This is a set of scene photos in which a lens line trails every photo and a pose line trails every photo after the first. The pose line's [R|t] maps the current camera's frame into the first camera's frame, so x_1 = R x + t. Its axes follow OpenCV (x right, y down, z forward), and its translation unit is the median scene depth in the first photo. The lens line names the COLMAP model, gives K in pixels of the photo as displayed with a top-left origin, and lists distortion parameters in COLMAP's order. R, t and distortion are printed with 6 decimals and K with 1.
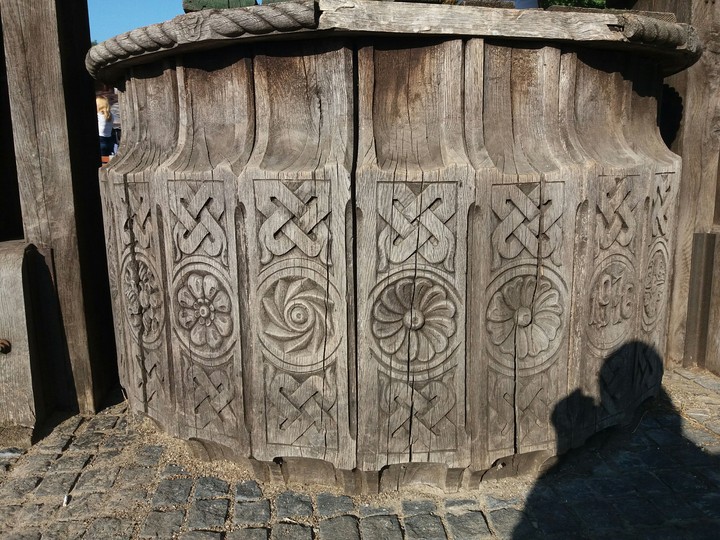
lens RADIAL K [[552.7, 0, 360.0], [0, 552.7, 270.0], [0, 0, 1]] dist [0.128389, -0.294510]
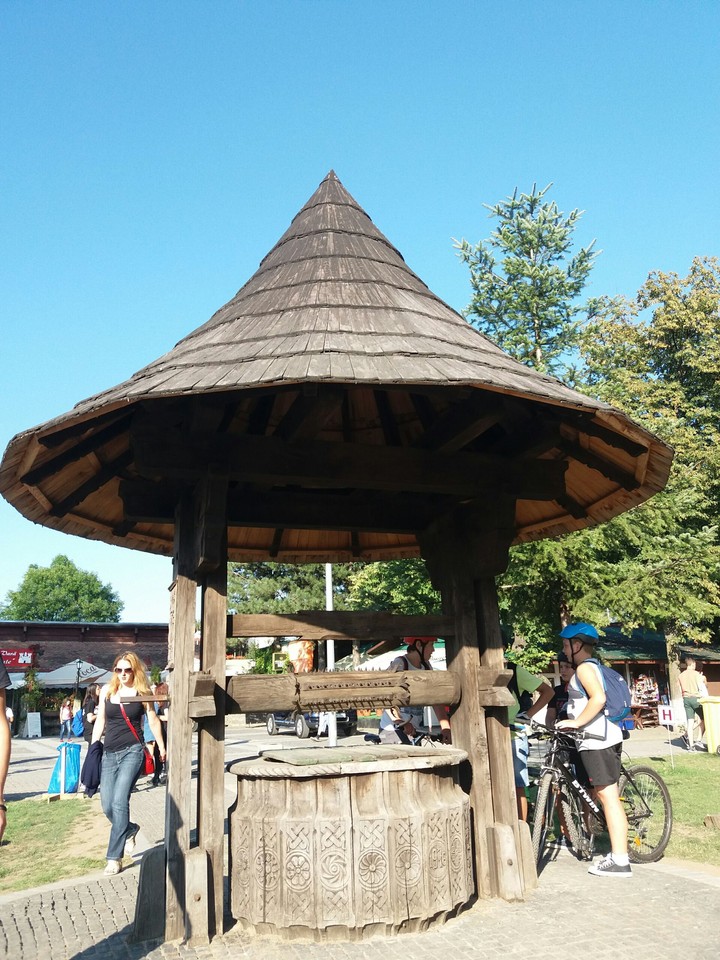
lens RADIAL K [[848.1, 0, 360.0], [0, 848.1, 480.0], [0, 0, 1]] dist [0.012923, 0.005947]
pose [[0.981966, 0.026370, 0.187209, -0.875451], [0.056115, 0.904946, -0.421810, 0.124849], [-0.180537, 0.424708, 0.887147, -3.920701]]
